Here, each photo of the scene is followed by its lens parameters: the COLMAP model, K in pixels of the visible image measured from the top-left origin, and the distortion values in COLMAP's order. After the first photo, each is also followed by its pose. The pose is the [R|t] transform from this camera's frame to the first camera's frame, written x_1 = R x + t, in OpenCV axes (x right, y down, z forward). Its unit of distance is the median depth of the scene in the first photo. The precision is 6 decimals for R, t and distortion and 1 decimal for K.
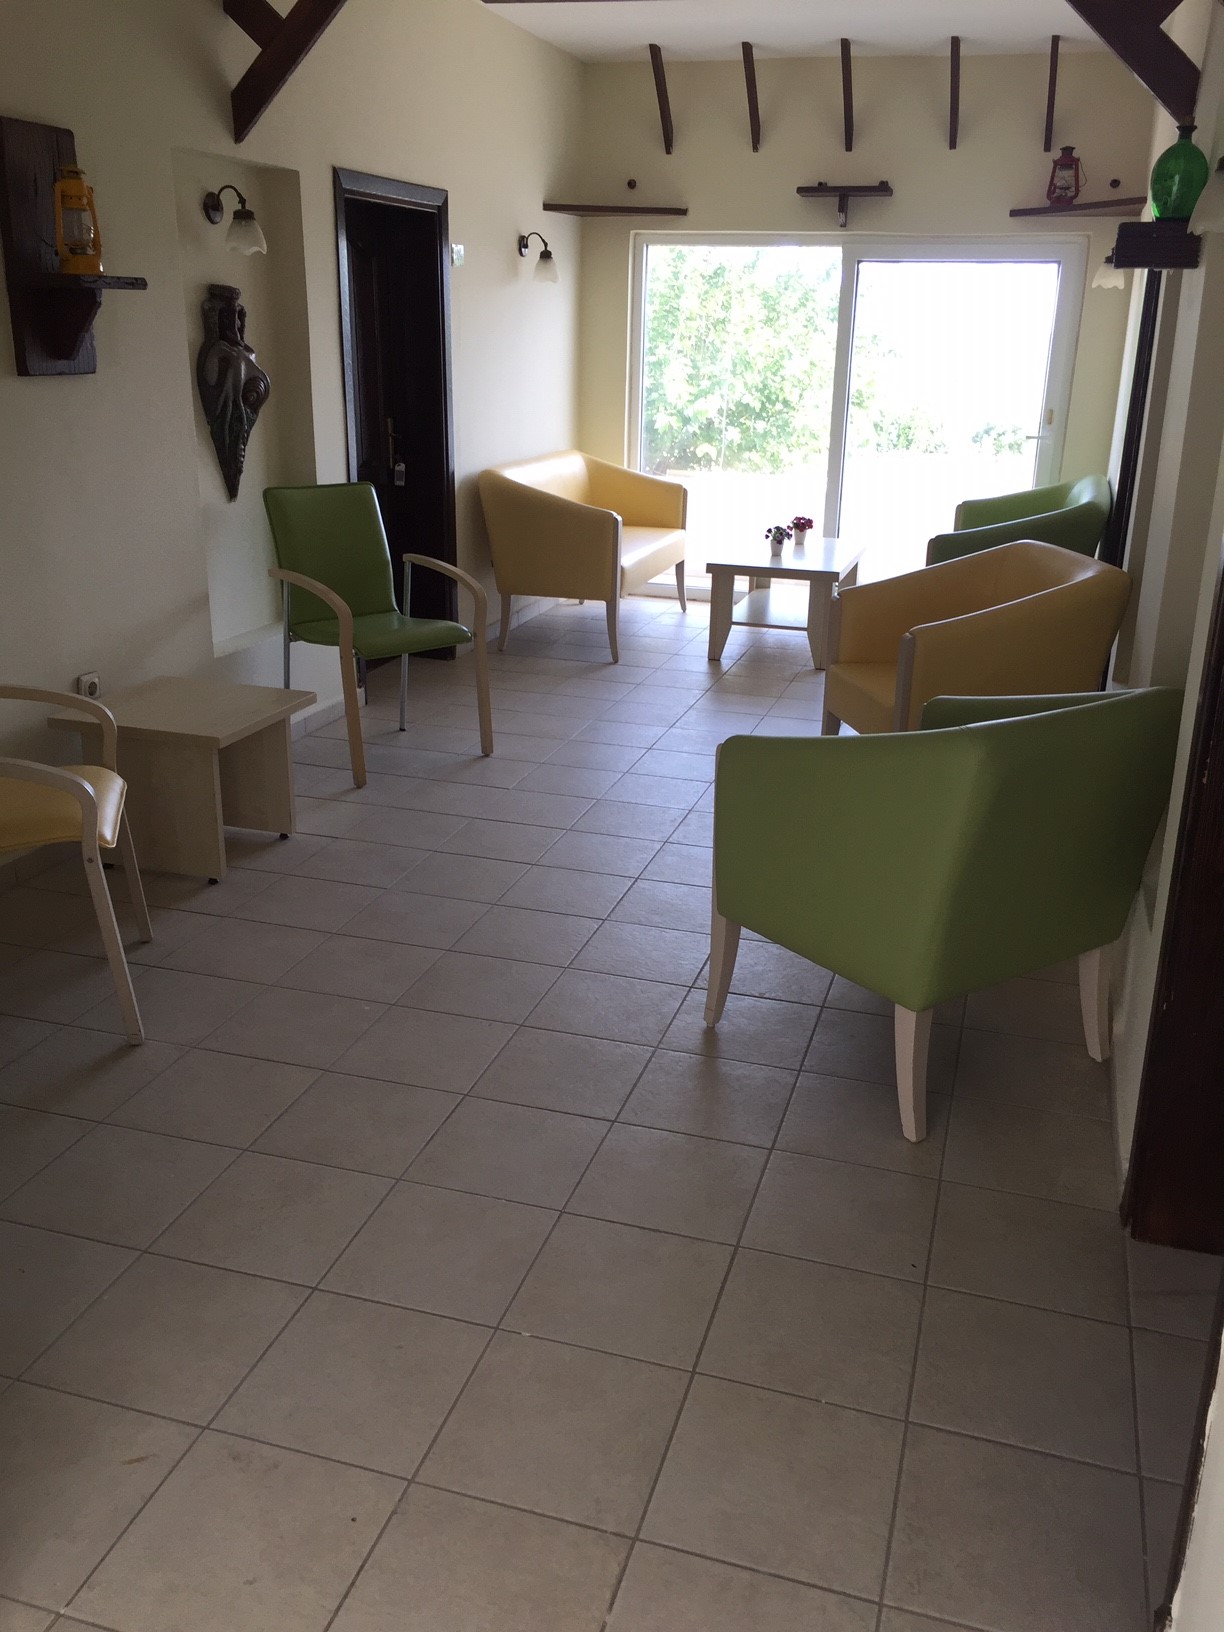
lens RADIAL K [[1419.5, 0, 612.0], [0, 1419.5, 816.0], [0, 0, 1]] dist [0.129508, -0.101205]
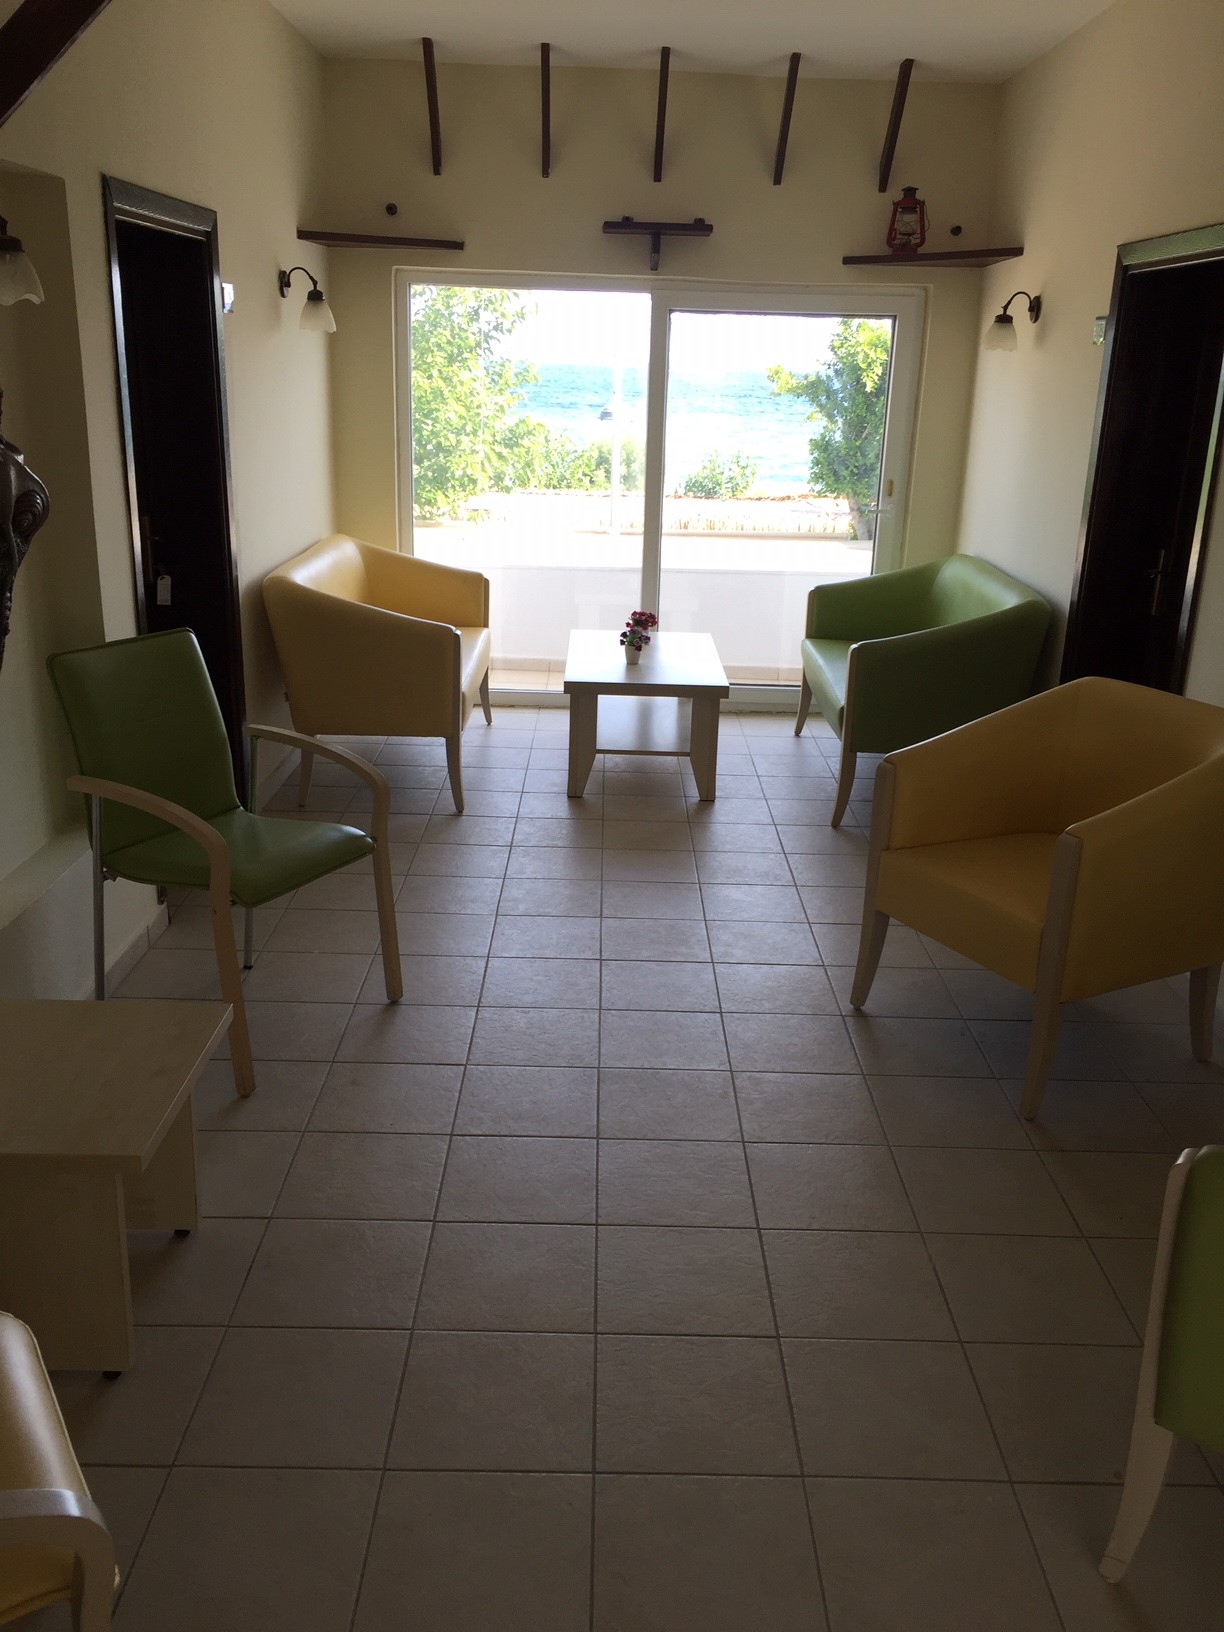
lens RADIAL K [[1429.3, 0, 612.0], [0, 1429.3, 816.0], [0, 0, 1]] dist [0.137614, -0.145169]
pose [[0.957456, -0.084956, 0.275791, -0.131664], [0.089813, 0.995946, -0.005005, -0.091676], [-0.274248, 0.029562, 0.961205, 0.211416]]
